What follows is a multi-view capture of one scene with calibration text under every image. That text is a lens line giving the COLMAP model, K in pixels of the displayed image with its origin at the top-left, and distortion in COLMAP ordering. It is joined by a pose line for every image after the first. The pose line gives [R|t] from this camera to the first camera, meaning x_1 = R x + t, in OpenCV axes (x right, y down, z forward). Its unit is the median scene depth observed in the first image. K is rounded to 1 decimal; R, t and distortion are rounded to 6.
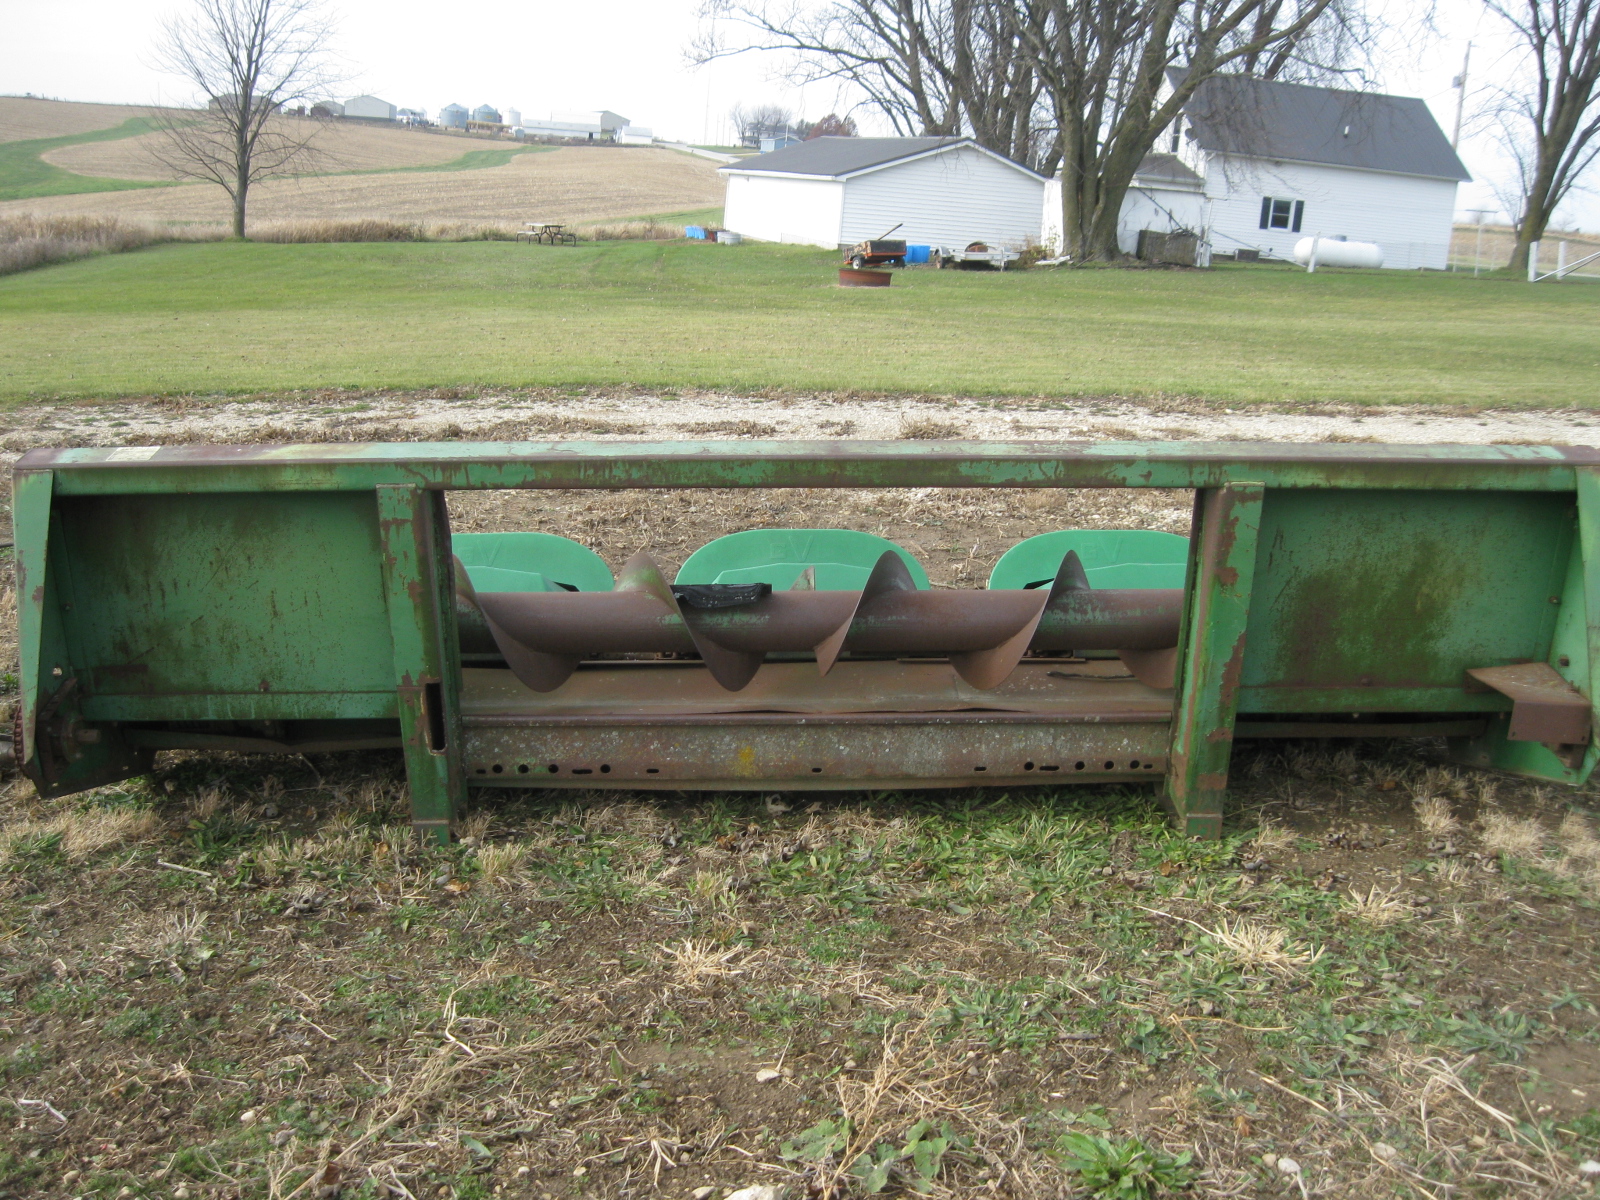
lens RADIAL K [[1614.8, 0, 800.0], [0, 1614.8, 600.0], [0, 0, 1]] dist [-0.109090, 0.032614]
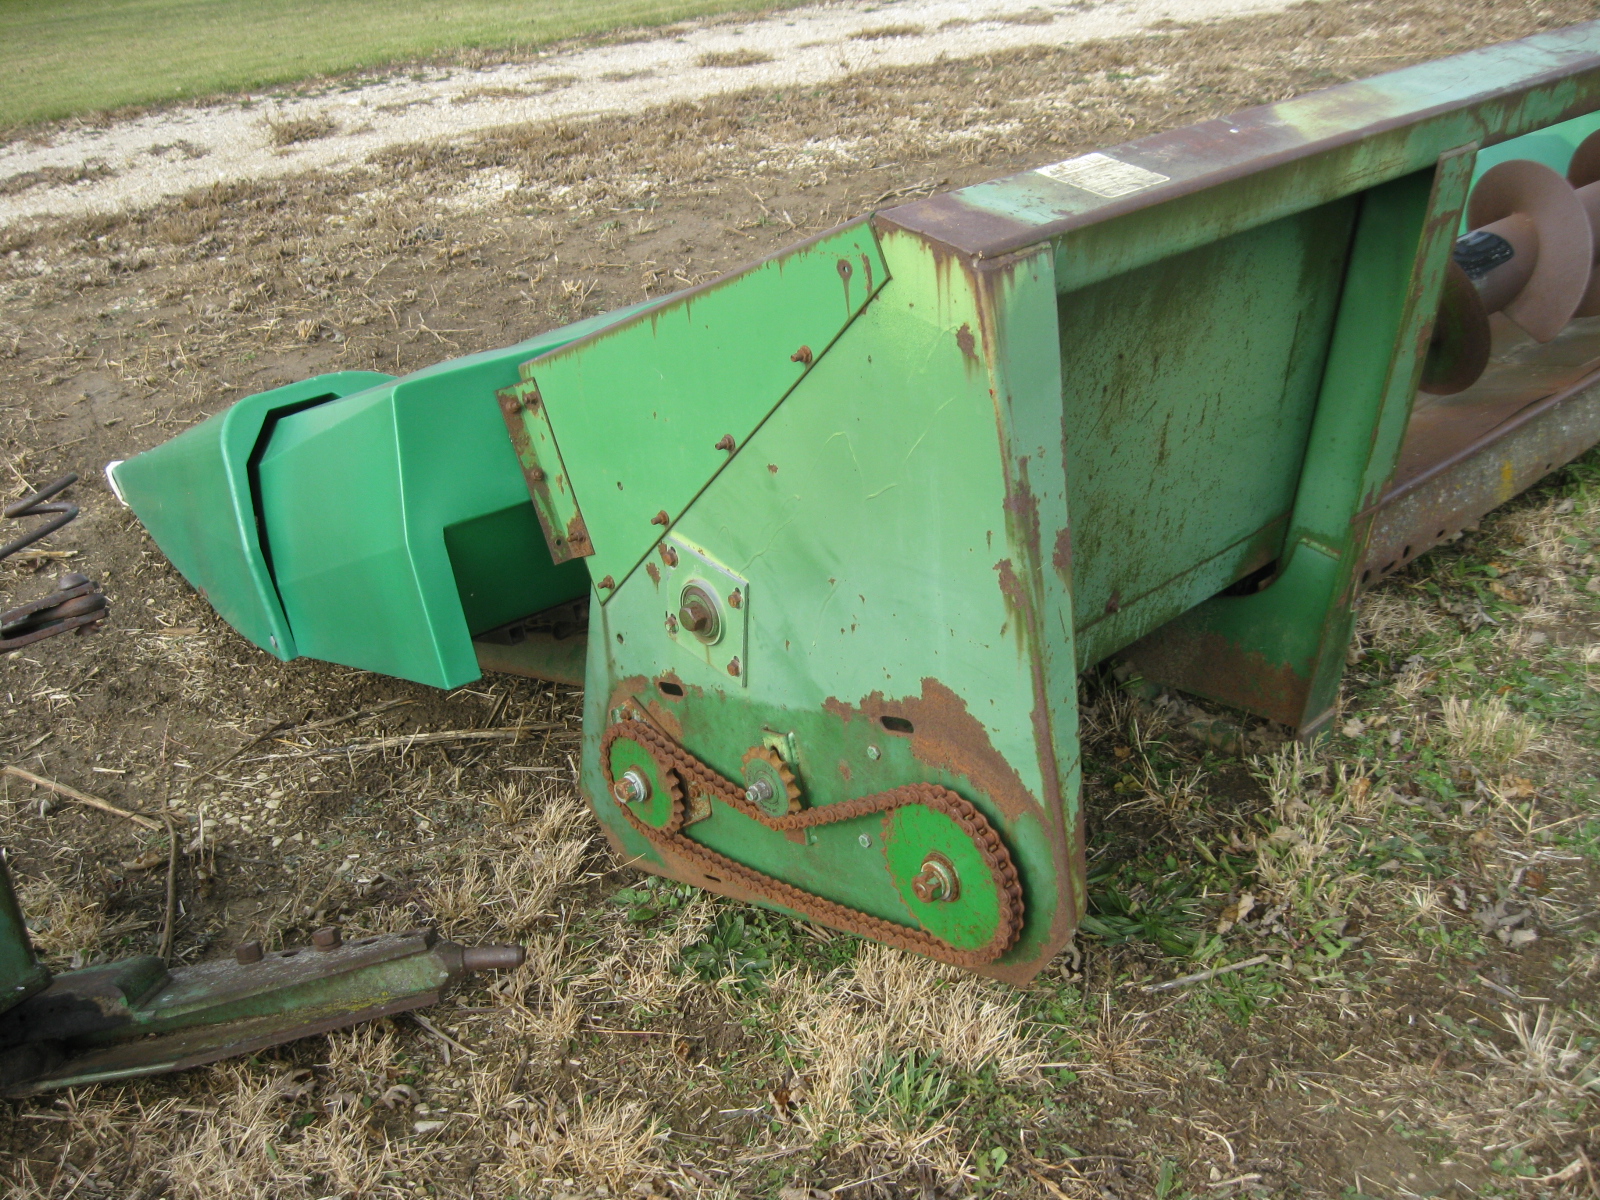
lens RADIAL K [[1614.8, 0, 800.0], [0, 1614.8, 600.0], [0, 0, 1]] dist [-0.109090, 0.032614]
pose [[0.777348, -0.330258, 0.535407, -0.217929], [0.221698, 0.940324, 0.258147, -0.032863], [-0.588711, -0.081972, 0.804176, 0.199408]]
